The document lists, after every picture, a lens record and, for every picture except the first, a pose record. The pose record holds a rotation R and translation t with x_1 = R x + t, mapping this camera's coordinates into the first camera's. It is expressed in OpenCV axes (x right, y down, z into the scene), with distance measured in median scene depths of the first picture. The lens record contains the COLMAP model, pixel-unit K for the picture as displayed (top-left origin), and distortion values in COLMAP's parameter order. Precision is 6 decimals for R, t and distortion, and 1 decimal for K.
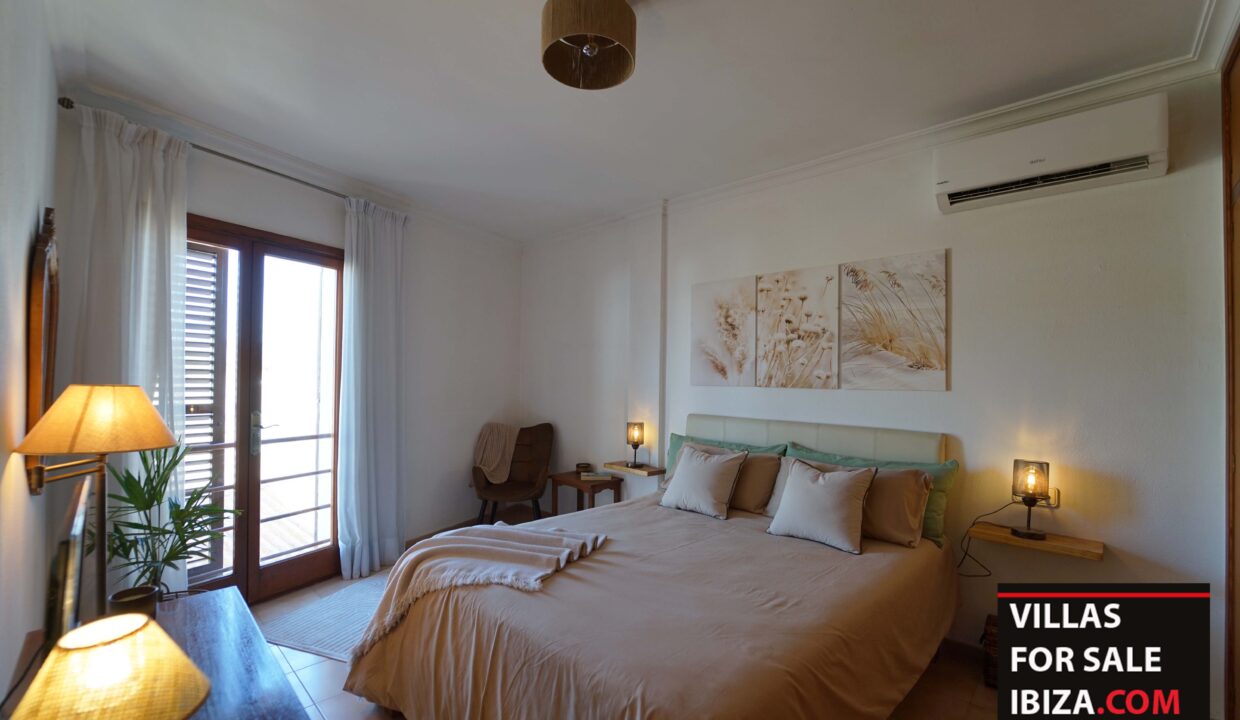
lens RADIAL K [[510.8, 0, 623.6], [0, 510.8, 370.1], [0, 0, 1]] dist [-0.023397, 0.000456]
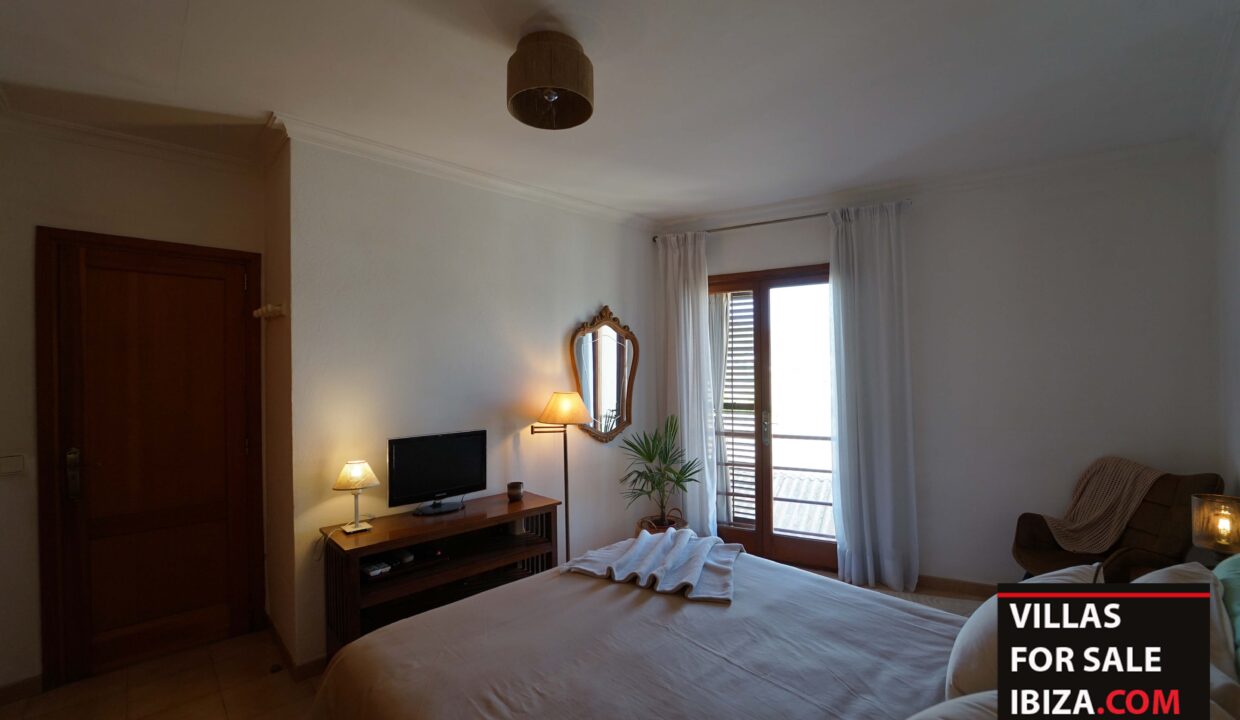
lens RADIAL K [[510.8, 0, 623.6], [0, 510.8, 370.1], [0, 0, 1]] dist [-0.023397, 0.000456]
pose [[-0.039069, -0.016294, -0.999104, 0.581944], [0.024223, 0.999558, -0.017249, -0.009632], [0.998943, -0.024875, -0.038657, 0.684585]]
